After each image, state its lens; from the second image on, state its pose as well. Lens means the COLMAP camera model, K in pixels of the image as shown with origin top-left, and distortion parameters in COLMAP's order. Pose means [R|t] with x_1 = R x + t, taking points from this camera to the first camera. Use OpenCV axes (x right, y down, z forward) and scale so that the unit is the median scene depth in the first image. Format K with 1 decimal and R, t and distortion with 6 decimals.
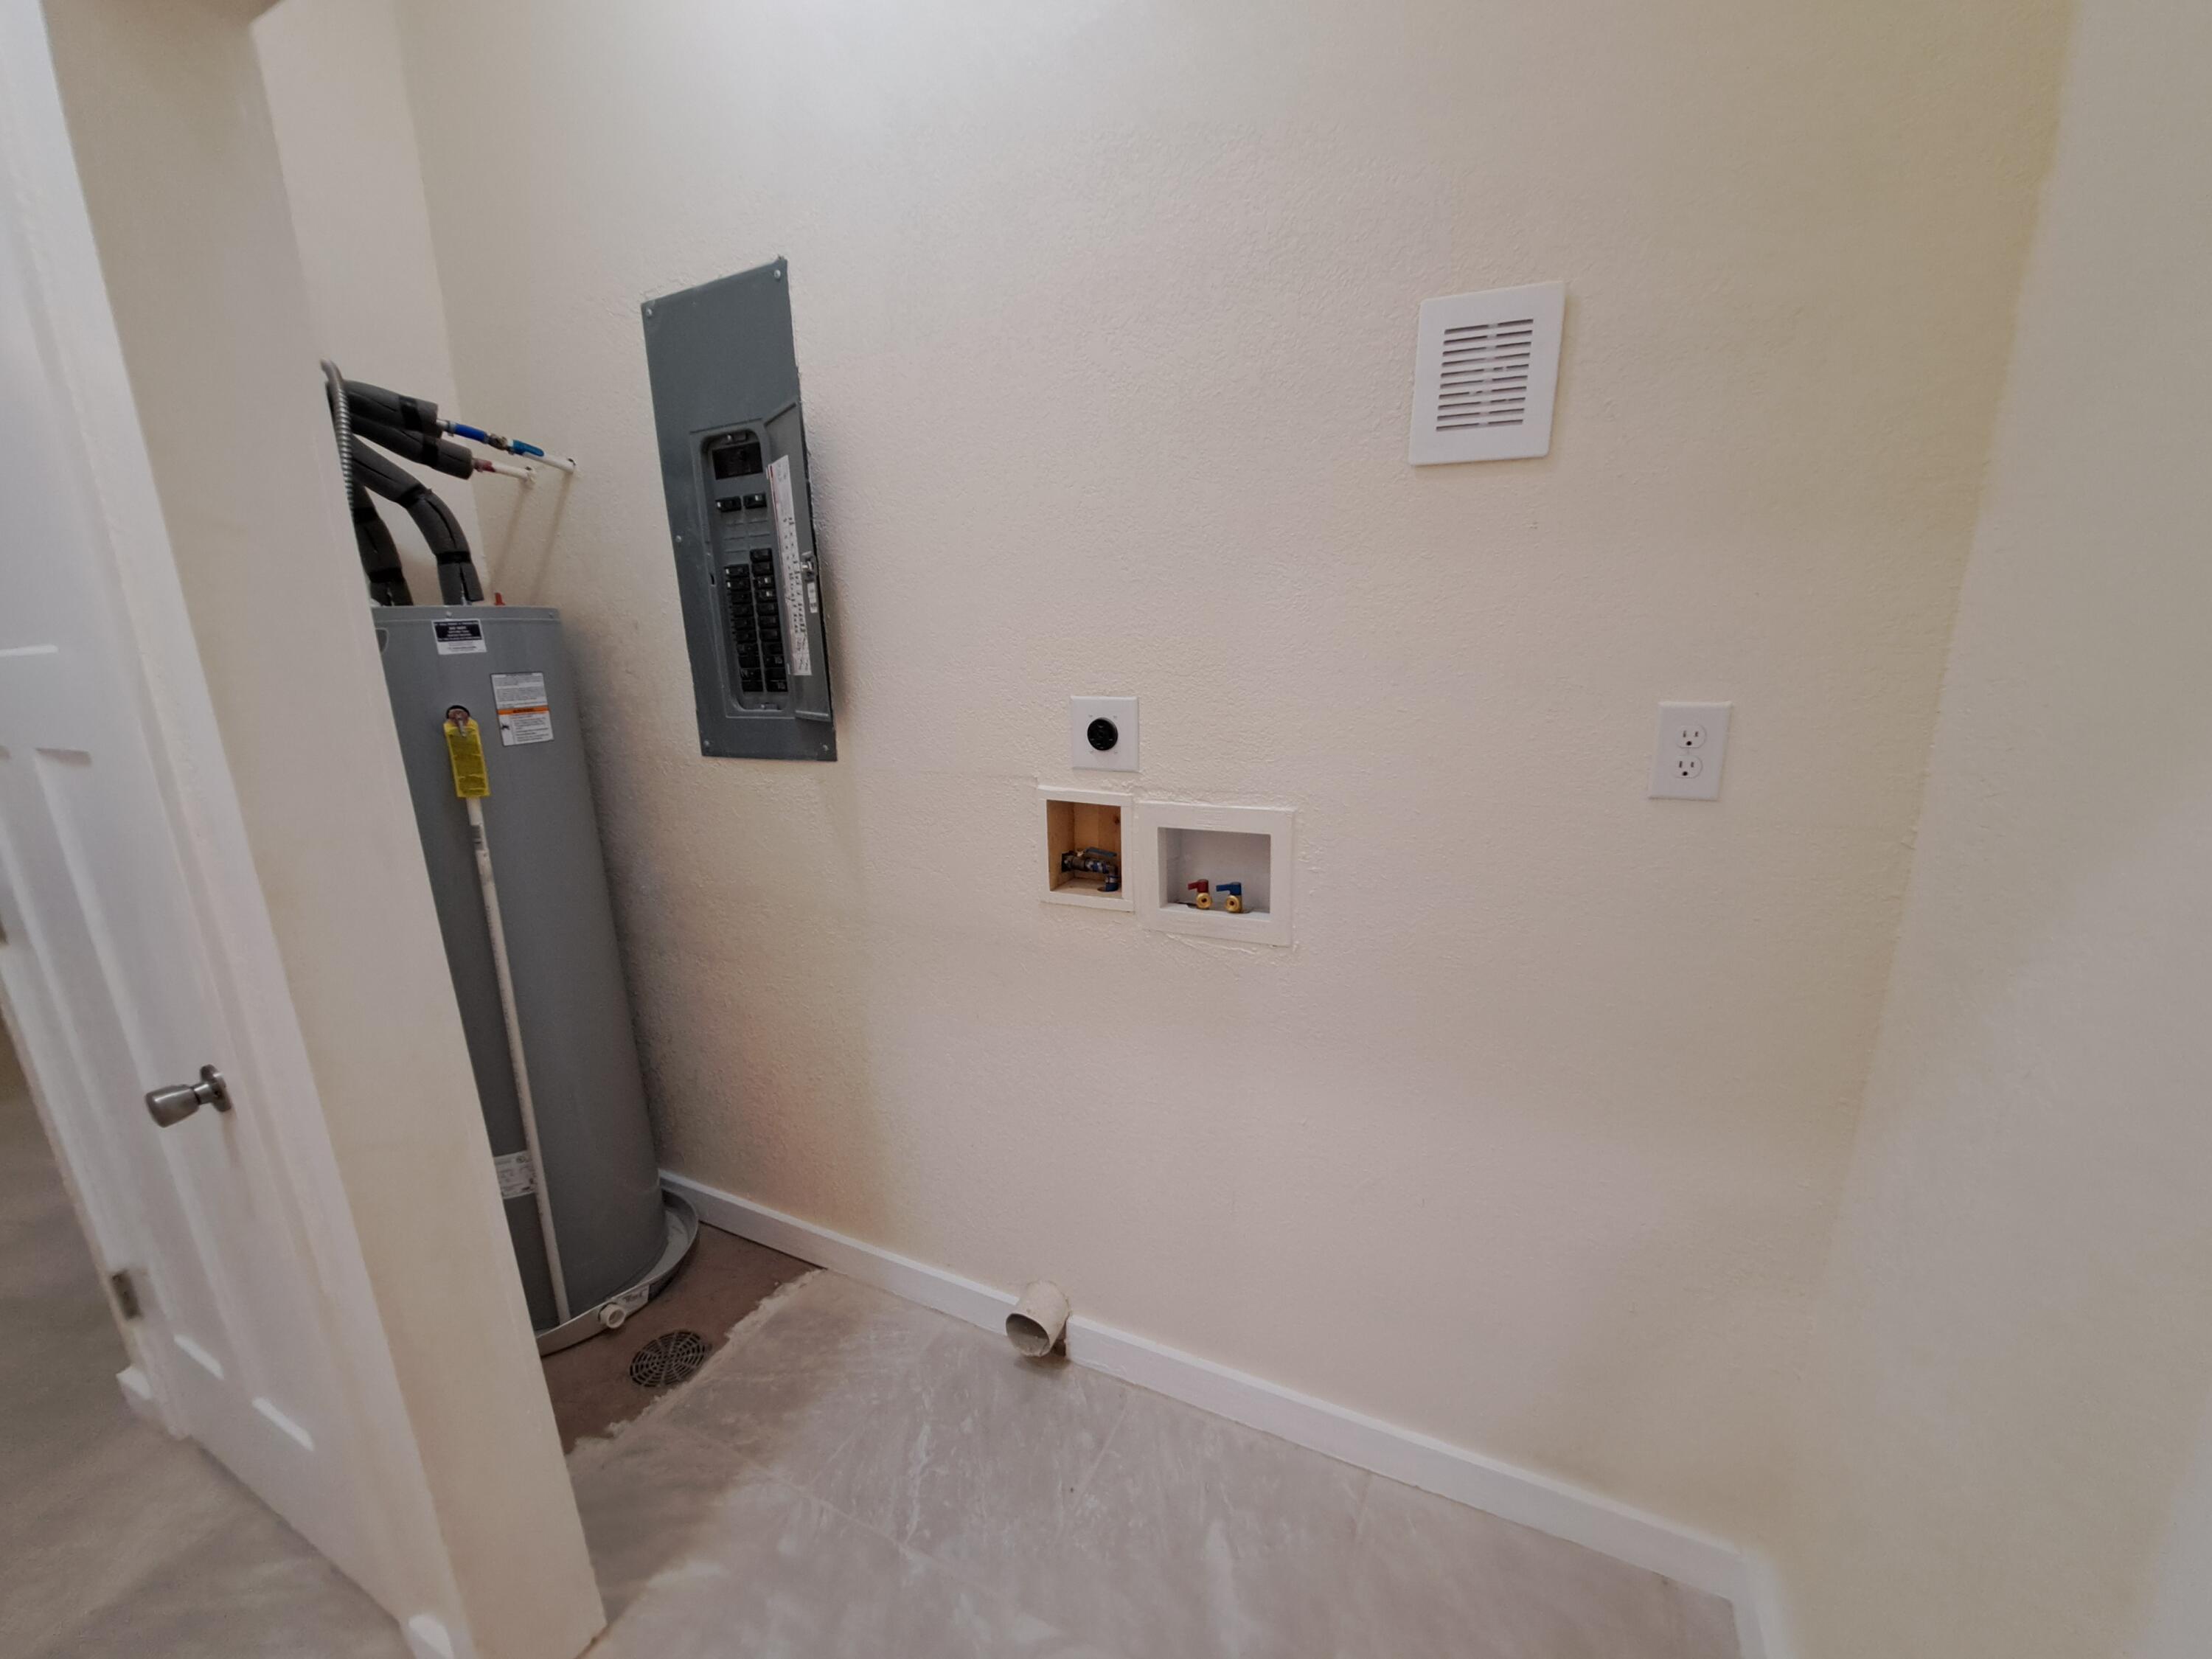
lens RADIAL K [[878.2, 0, 1100.0], [0, 878.2, 862.0], [0, 0, 1]] dist [-0.019335, -0.000067]
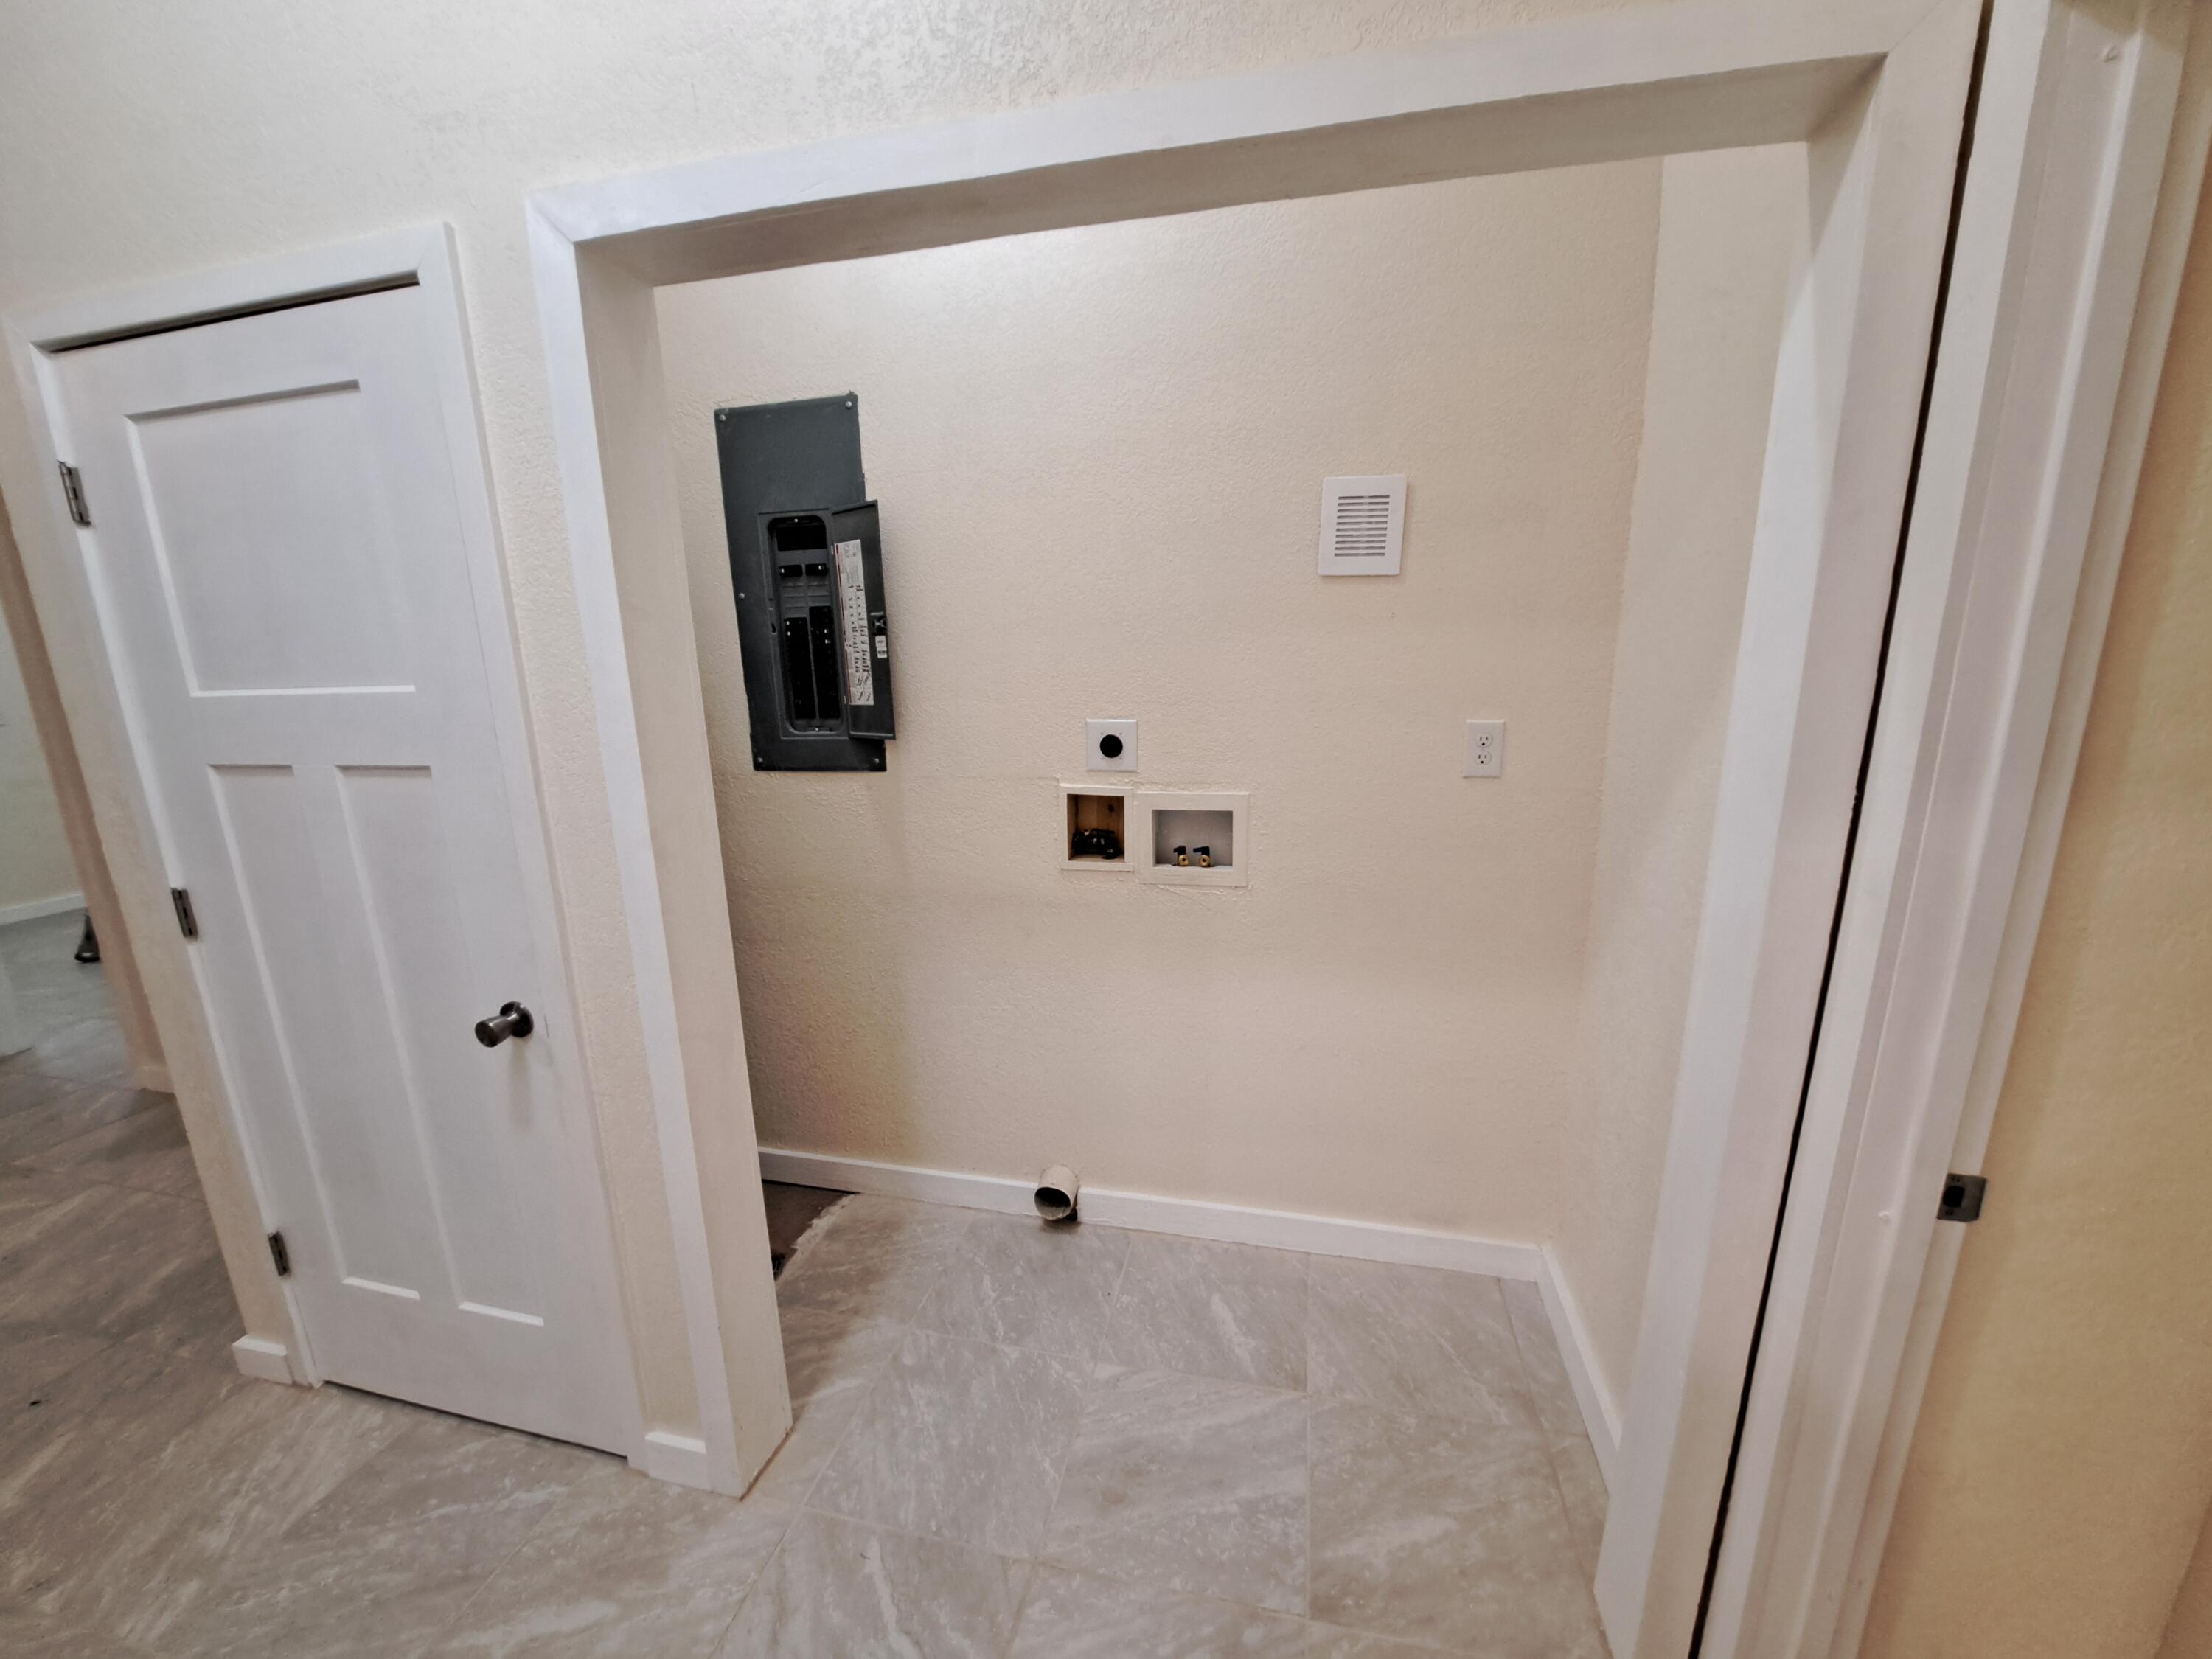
lens RADIAL K [[878.2, 0, 1100.0], [0, 878.2, 862.0], [0, 0, 1]] dist [-0.019335, -0.000067]
pose [[0.975116, -0.041712, 0.217735, -0.302767], [0.047457, 0.998648, -0.021221, 0.065475], [-0.216555, 0.031026, 0.975777, -0.347752]]
